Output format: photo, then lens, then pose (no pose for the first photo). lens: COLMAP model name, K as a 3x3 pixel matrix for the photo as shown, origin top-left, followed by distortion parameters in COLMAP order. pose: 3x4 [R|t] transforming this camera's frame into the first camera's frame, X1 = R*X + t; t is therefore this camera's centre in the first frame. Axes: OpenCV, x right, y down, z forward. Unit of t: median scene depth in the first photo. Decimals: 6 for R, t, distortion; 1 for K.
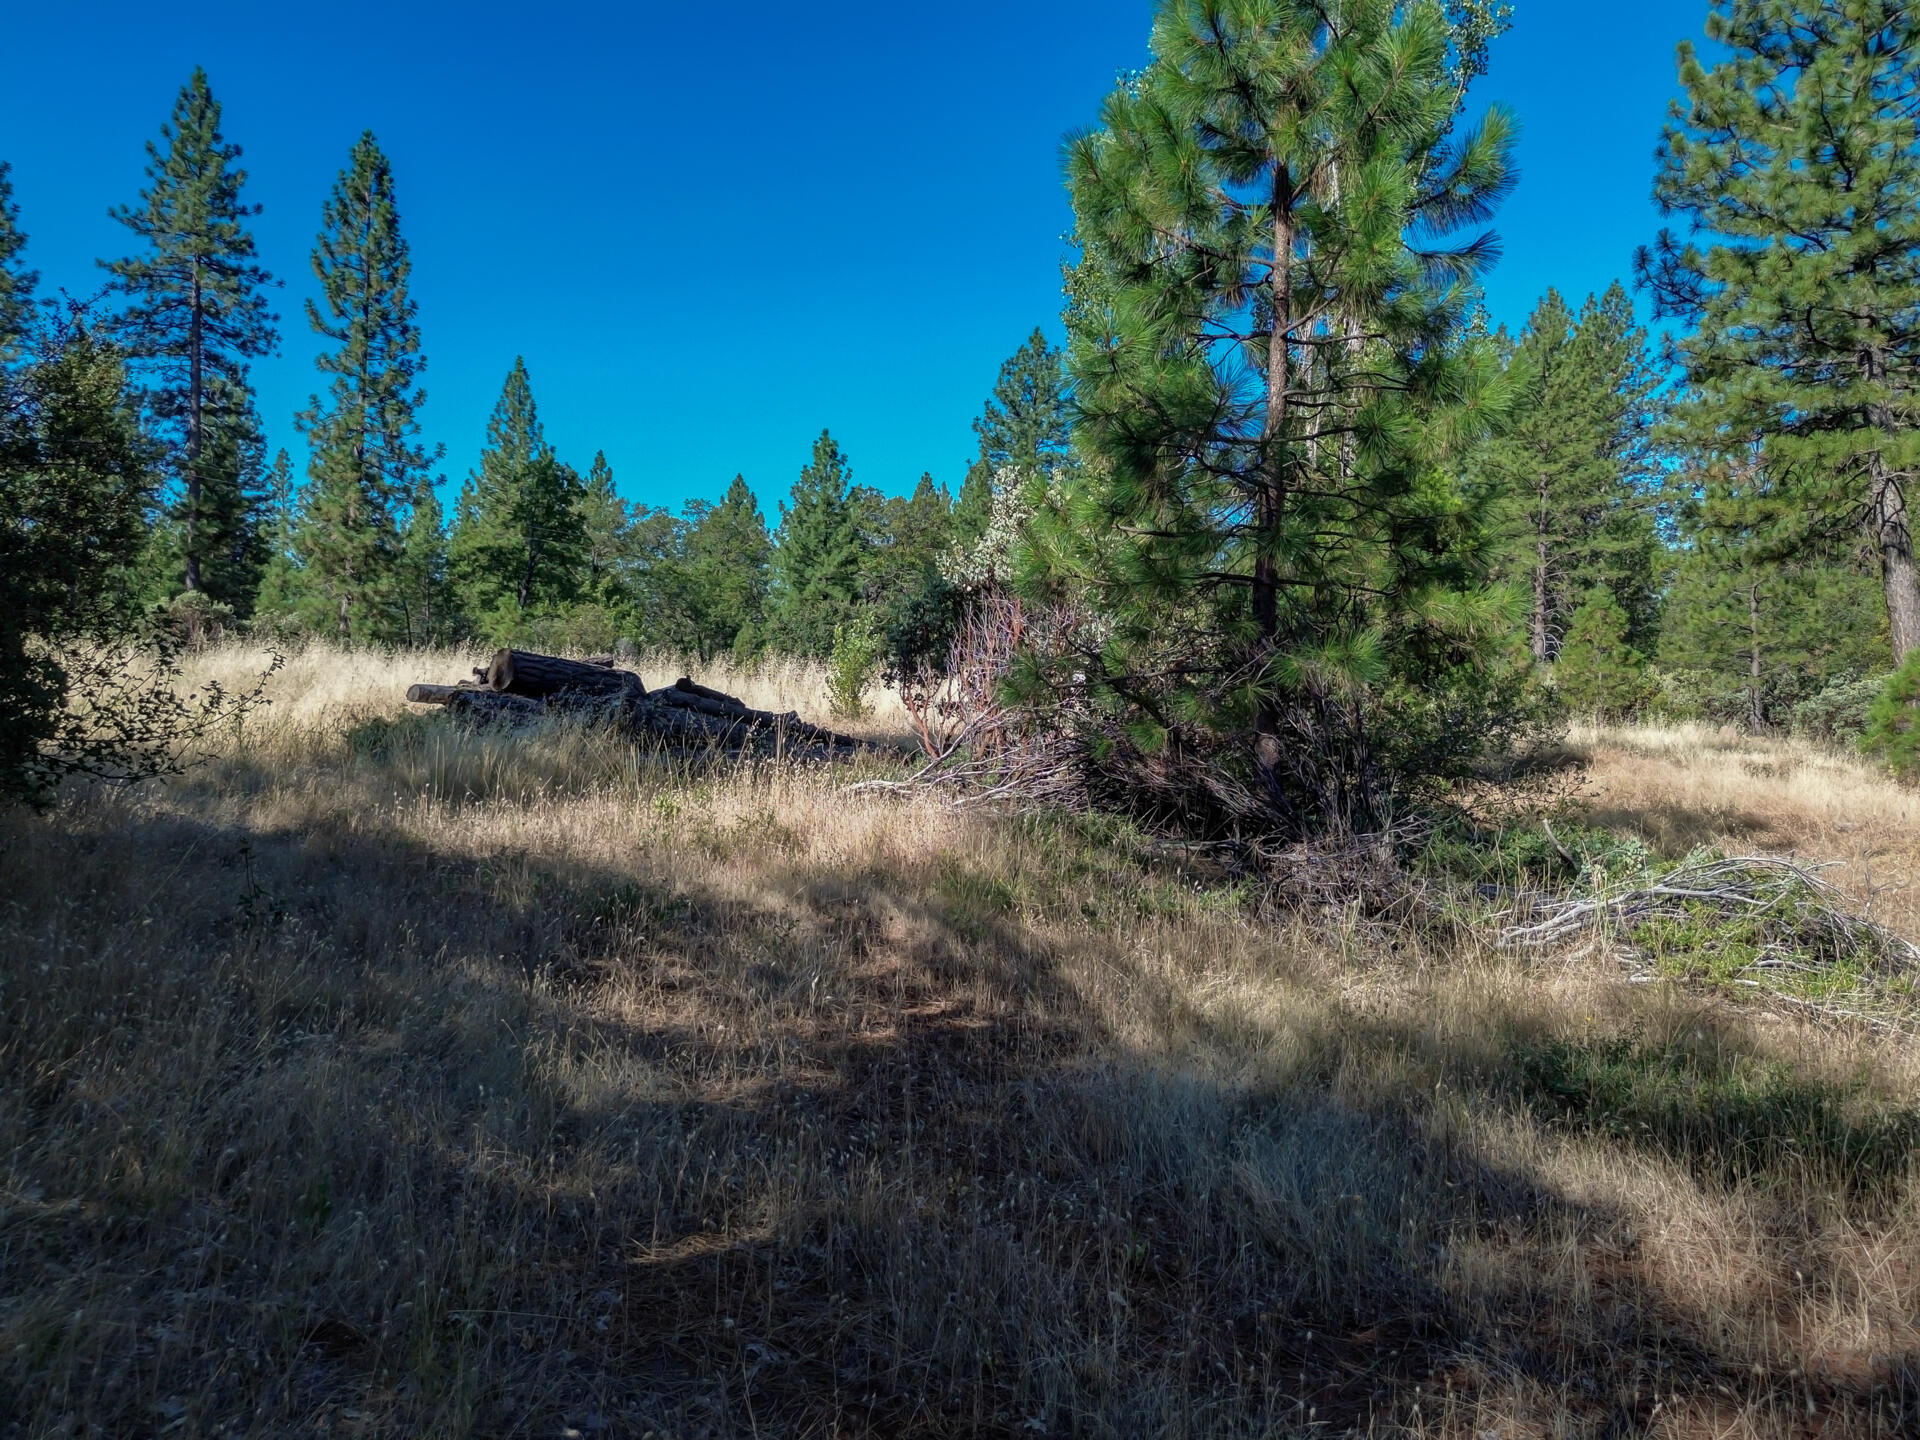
lens RADIAL K [[1350.1, 0, 972.5], [0, 1350.1, 726.5], [0, 0, 1]] dist [0.034949, -0.048862]
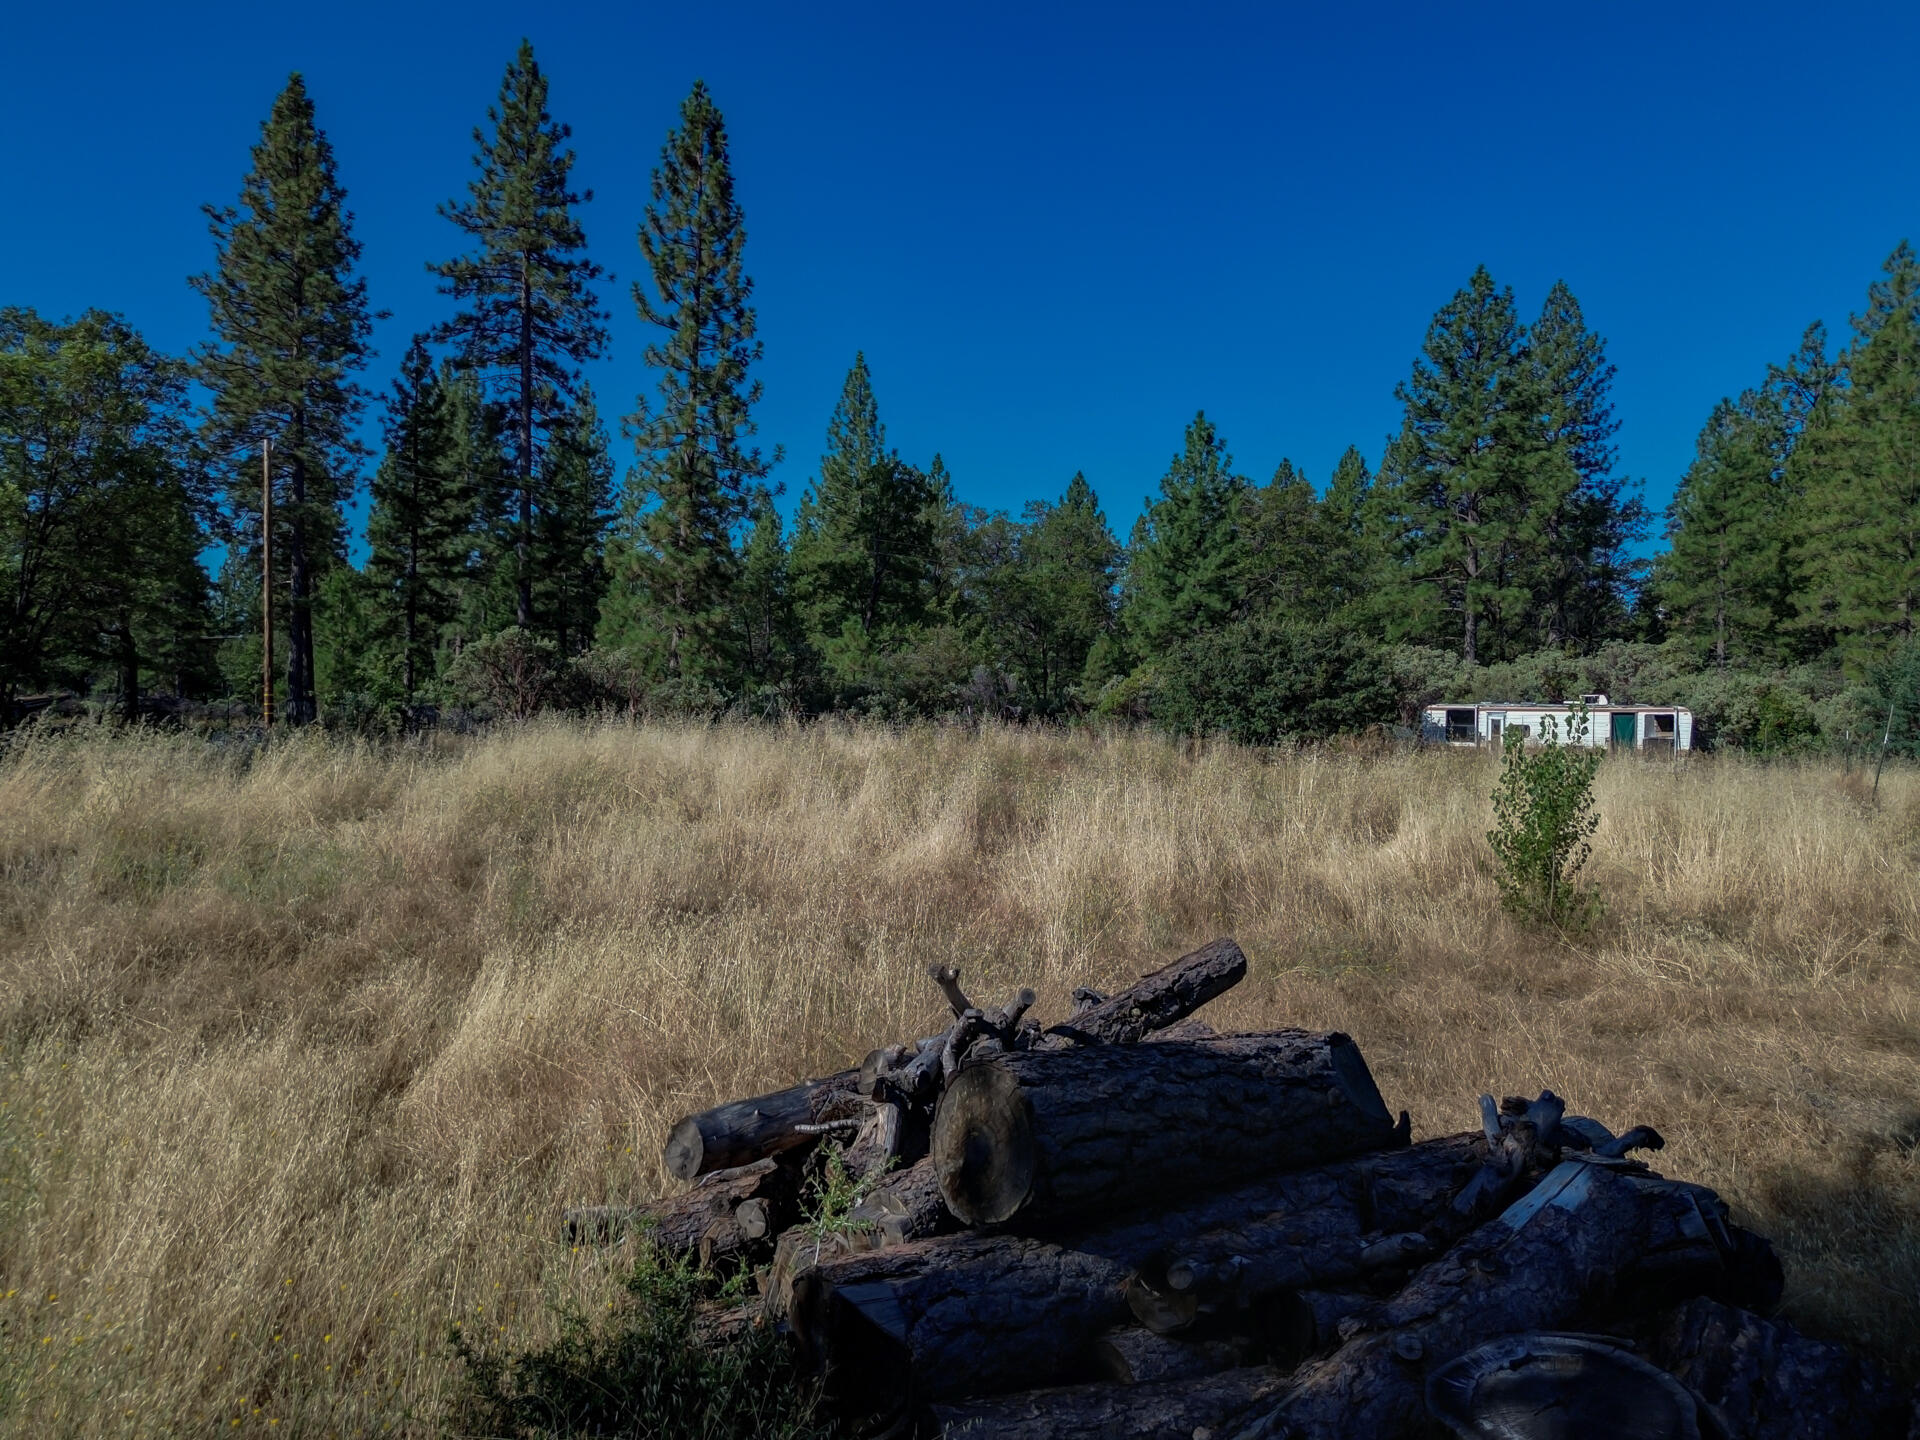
lens RADIAL K [[1350.1, 0, 954.2], [0, 1350.1, 728.6], [0, 0, 1]] dist [0.034949, -0.048862]
pose [[0.969796, -0.000228, -0.243916, -0.073543], [0.000983, 0.999995, 0.002975, -0.031225], [0.243915, -0.003125, 0.969792, 0.189858]]
